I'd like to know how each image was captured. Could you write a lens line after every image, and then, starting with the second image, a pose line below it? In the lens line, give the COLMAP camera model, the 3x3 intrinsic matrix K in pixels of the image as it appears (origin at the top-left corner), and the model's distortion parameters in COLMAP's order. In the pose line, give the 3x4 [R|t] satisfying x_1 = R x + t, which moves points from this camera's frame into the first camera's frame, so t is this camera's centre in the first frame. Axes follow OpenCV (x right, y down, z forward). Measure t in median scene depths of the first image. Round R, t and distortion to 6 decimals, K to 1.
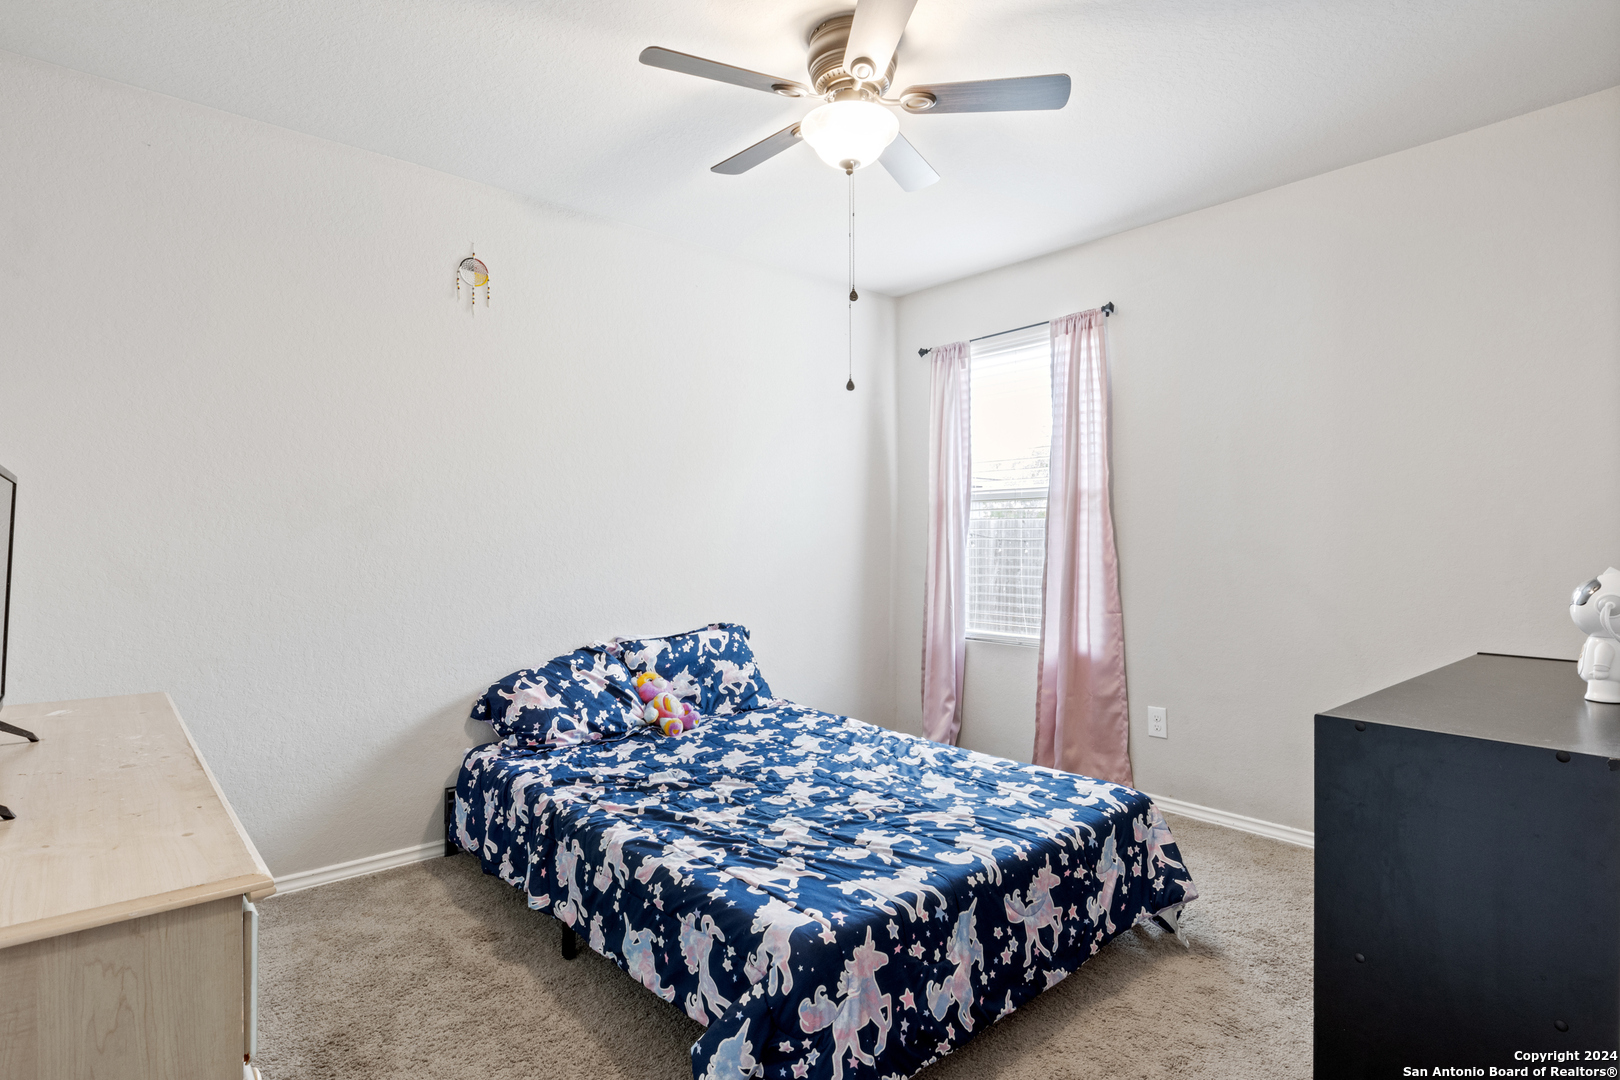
lens RADIAL K [[848.1, 0, 805.8], [0, 848.1, 538.3], [0, 0, 1]] dist [-0.001285, -0.000406]
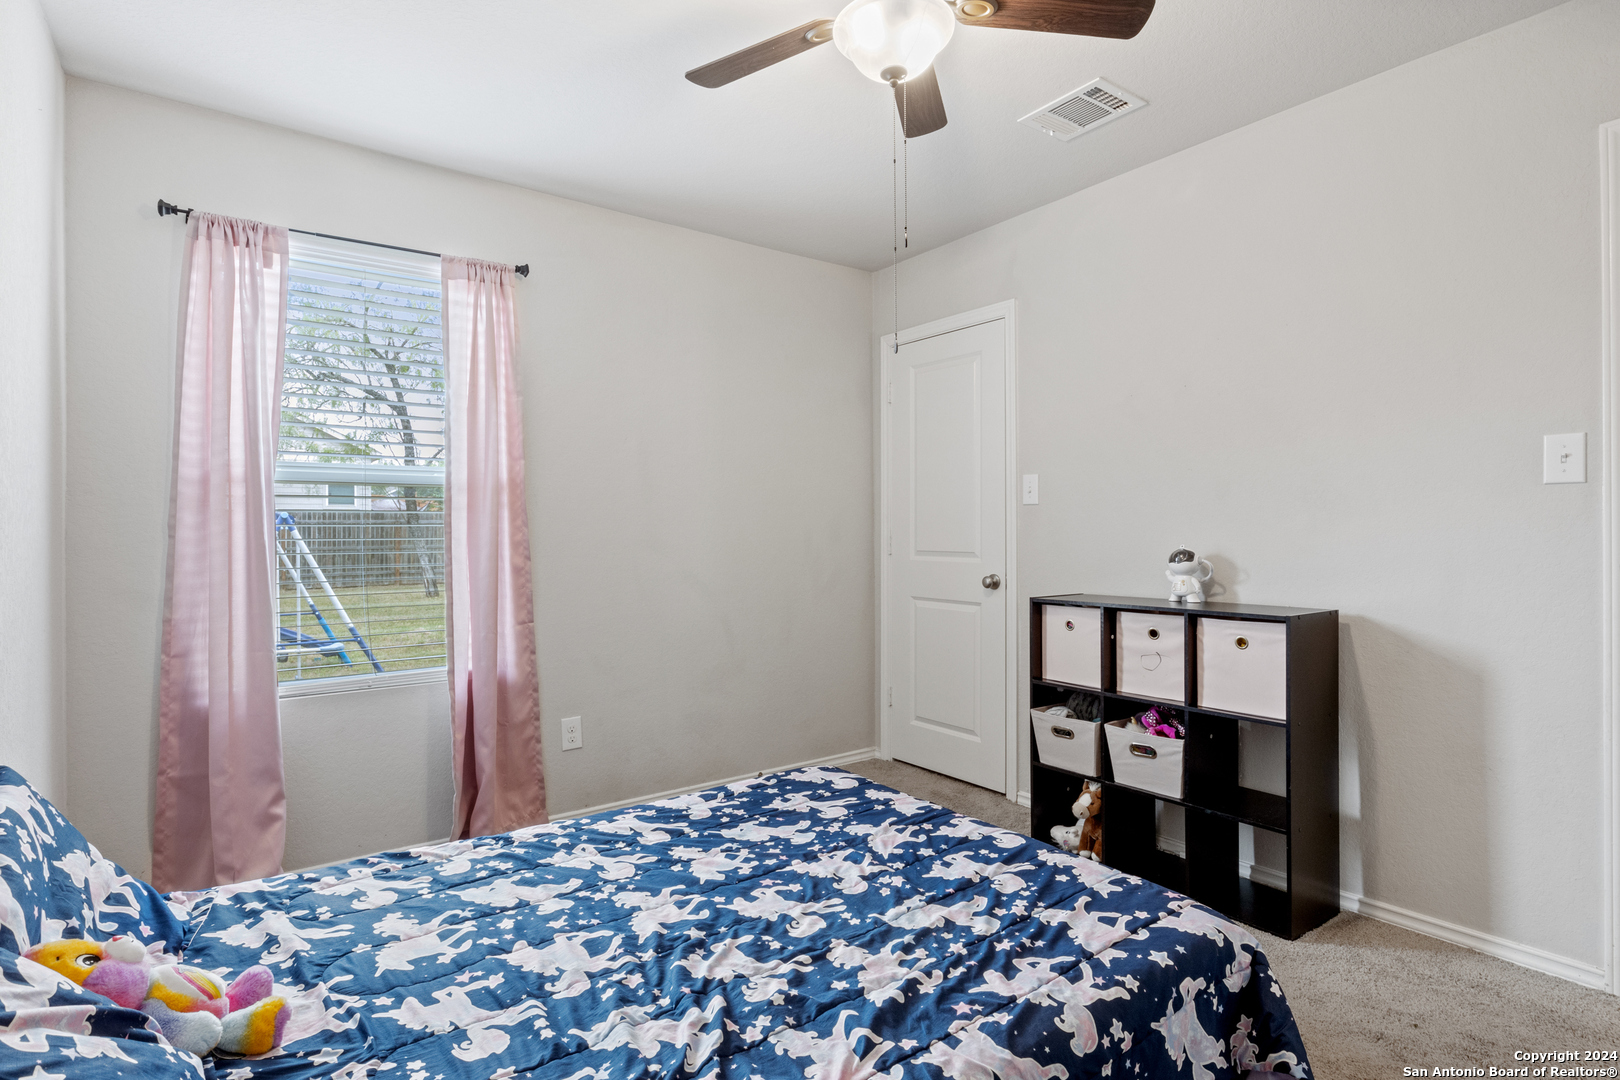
lens RADIAL K [[848.1, 0, 807.6], [0, 848.1, 538.2], [0, 0, 1]] dist [-0.001285, -0.000406]
pose [[0.045946, -0.005668, 0.998928, -0.753051], [0.008709, 0.999948, 0.005273, -0.001649], [-0.998906, 0.008458, 0.045993, 1.032665]]
